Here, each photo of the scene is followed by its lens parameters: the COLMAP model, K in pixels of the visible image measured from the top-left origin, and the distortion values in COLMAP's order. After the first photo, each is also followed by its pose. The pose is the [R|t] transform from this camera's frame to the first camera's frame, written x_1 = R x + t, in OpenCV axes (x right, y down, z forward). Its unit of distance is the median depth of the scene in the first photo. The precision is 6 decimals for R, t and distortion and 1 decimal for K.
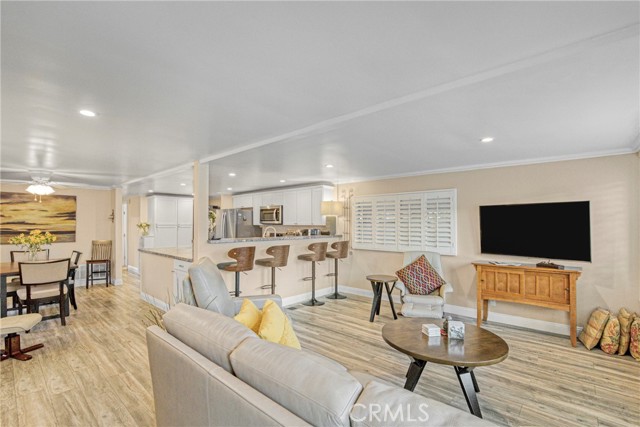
lens RADIAL K [[300.9, 0, 316.1], [0, 300.9, 219.3], [0, 0, 1]] dist [-0.016838, 0.001161]
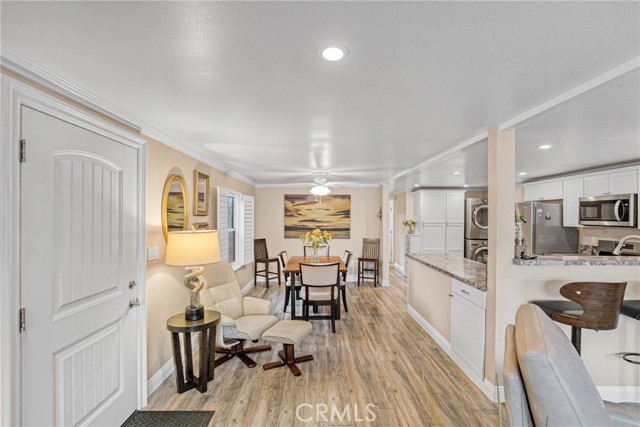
lens RADIAL K [[300.9, 0, 316.1], [0, 300.9, 219.3], [0, 0, 1]] dist [-0.016838, 0.001161]
pose [[0.685061, 0.008797, -0.728433, -0.131607], [0.007177, 0.999797, 0.018824, -0.014729], [0.728450, -0.018123, 0.684859, 0.208799]]
